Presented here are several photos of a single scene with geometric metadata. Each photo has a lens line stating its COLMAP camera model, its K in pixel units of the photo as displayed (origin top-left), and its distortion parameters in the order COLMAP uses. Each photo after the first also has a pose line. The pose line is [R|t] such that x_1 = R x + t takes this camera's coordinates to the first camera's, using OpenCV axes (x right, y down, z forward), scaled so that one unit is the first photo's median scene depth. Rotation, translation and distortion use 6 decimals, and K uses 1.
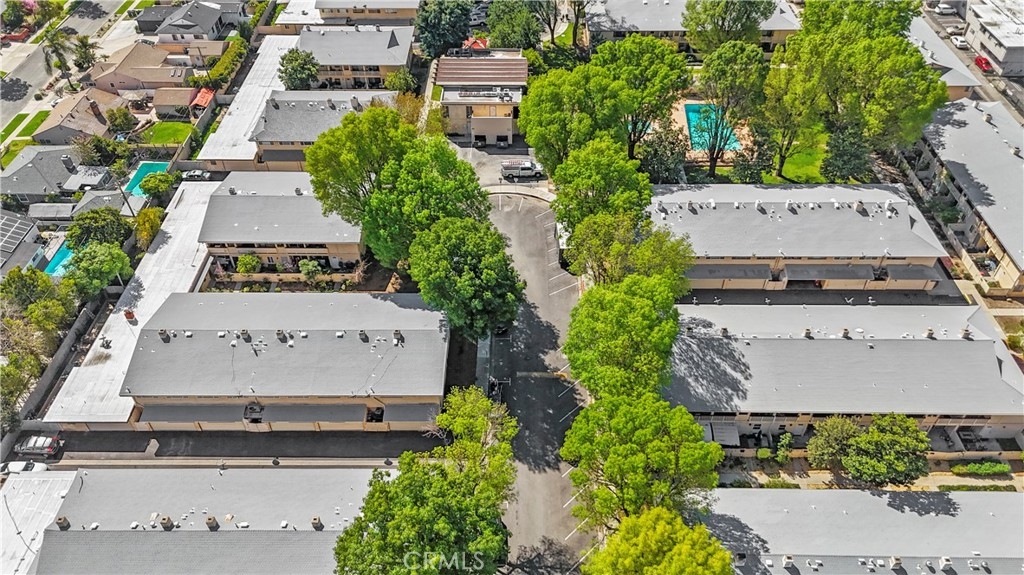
lens RADIAL K [[777.8, 0, 514.7], [0, 777.8, 284.2], [0, 0, 1]] dist [0.067459, -0.049380]
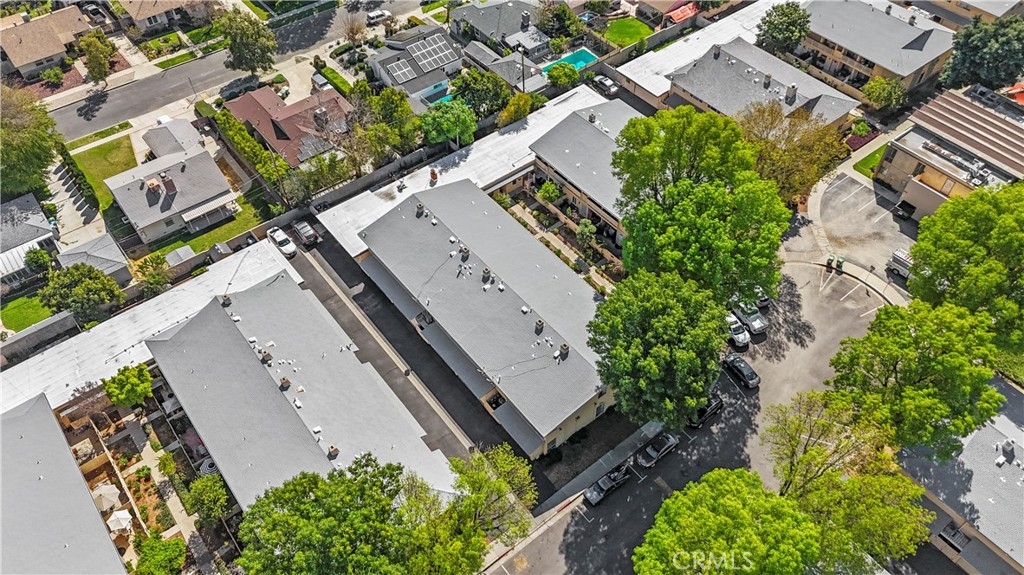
lens RADIAL K [[777.8, 0, 518.9], [0, 777.8, 281.6], [0, 0, 1]] dist [0.067459, -0.049380]
pose [[0.627345, 0.588463, -0.510049, 0.169627], [-0.519231, 0.804212, 0.289210, -0.171572], [0.580377, 0.083399, 0.810066, 0.180456]]
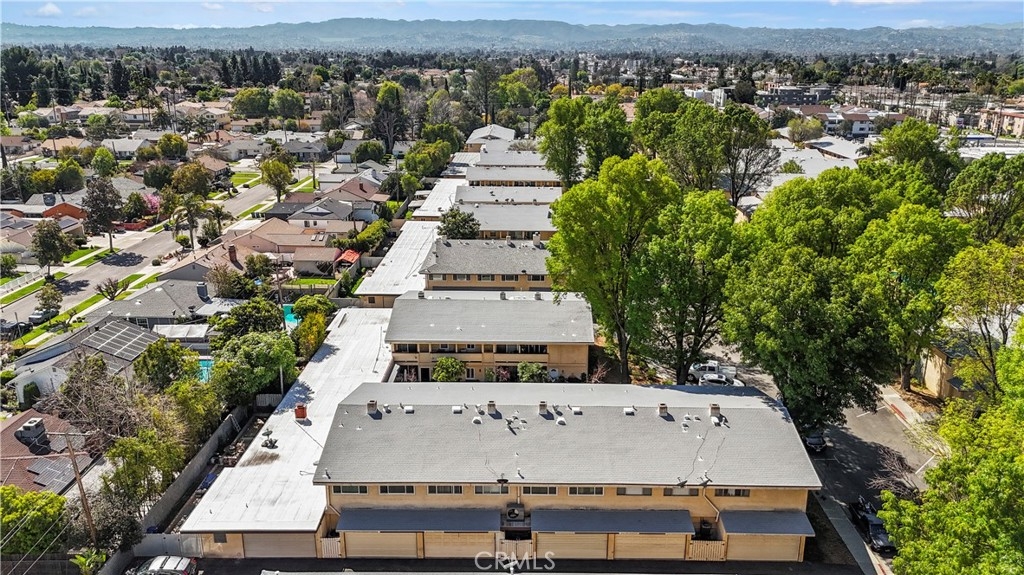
lens RADIAL K [[777.8, 0, 526.6], [0, 777.8, 264.4], [0, 0, 1]] dist [0.067459, -0.049380]
pose [[0.999834, 0.005142, 0.017470, -0.245354], [0.003356, 0.890846, -0.454294, 0.194667], [-0.017899, 0.454277, 0.890681, 0.257586]]
